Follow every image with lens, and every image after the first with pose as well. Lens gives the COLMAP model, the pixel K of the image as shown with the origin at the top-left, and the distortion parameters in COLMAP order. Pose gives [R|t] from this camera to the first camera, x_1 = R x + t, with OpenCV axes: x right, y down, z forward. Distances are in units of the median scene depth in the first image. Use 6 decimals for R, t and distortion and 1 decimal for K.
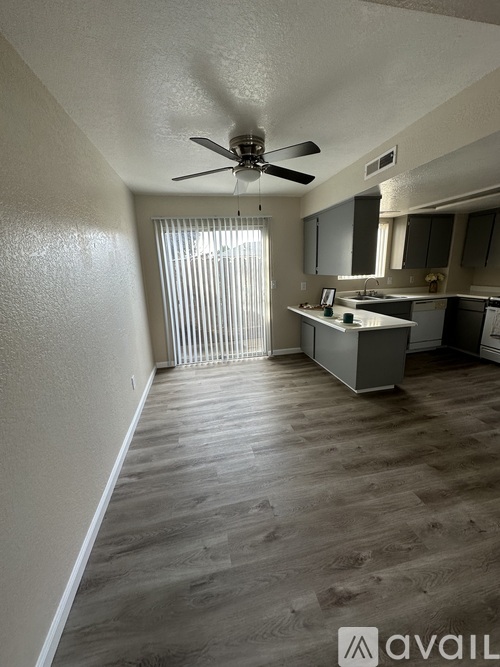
lens RADIAL K [[266.4, 0, 250.0], [0, 266.4, 333.5], [0, 0, 1]] dist [-0.002359, 0.000125]
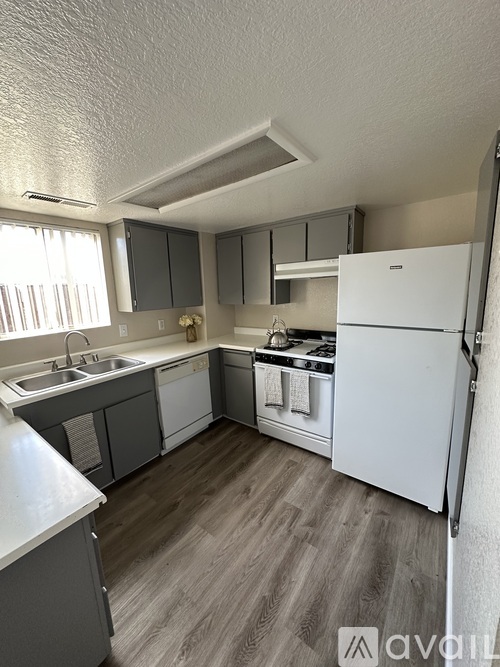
lens RADIAL K [[266.4, 0, 250.0], [0, 266.4, 333.5], [0, 0, 1]] dist [-0.002359, 0.000125]
pose [[0.754668, -0.100062, 0.648432, 0.499982], [0.168619, 0.984686, -0.044294, -0.166518], [-0.634070, 0.142765, 0.759983, 0.533356]]
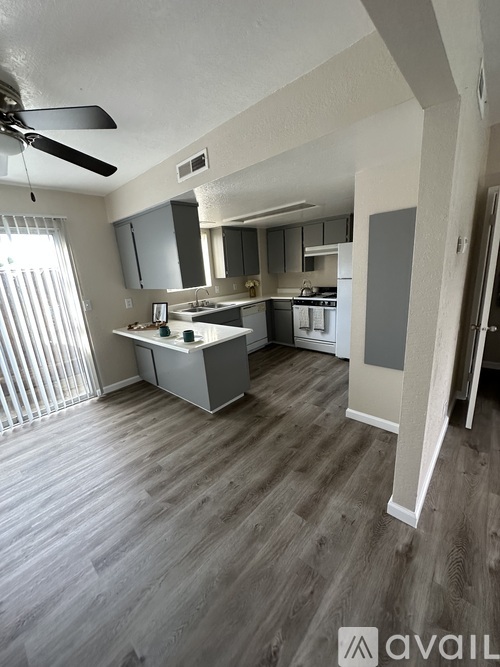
lens RADIAL K [[266.4, 0, 250.0], [0, 266.4, 333.5], [0, 0, 1]] dist [-0.002359, 0.000125]
pose [[0.811459, -0.163270, 0.561140, 0.031717], [0.182728, 0.982923, 0.021750, -0.041550], [-0.555108, 0.084887, 0.827435, 0.128943]]
